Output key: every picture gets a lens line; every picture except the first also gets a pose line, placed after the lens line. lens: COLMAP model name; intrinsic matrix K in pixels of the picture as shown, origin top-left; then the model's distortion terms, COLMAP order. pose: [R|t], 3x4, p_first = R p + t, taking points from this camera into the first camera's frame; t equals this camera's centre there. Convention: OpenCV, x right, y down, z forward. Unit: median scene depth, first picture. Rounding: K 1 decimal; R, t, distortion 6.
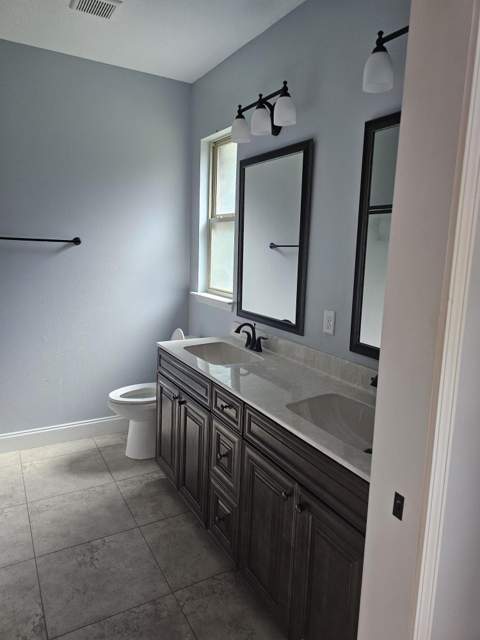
lens RADIAL K [[431.9, 0, 239.5], [0, 431.9, 313.8], [0, 0, 1]] dist [0.049795, -0.036863]
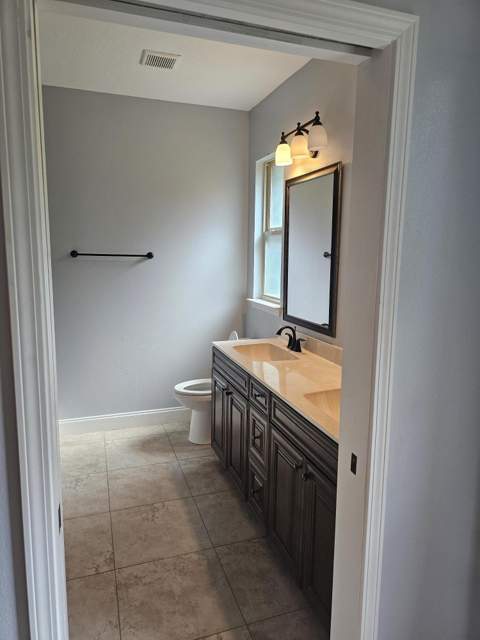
lens RADIAL K [[431.9, 0, 242.2], [0, 431.9, 322.8], [0, 0, 1]] dist [0.049795, -0.036863]
pose [[0.982690, 0.008138, -0.185080, 0.115490], [-0.007231, 0.999958, 0.005575, 0.008174], [0.185117, -0.004140, 0.982708, -0.134293]]
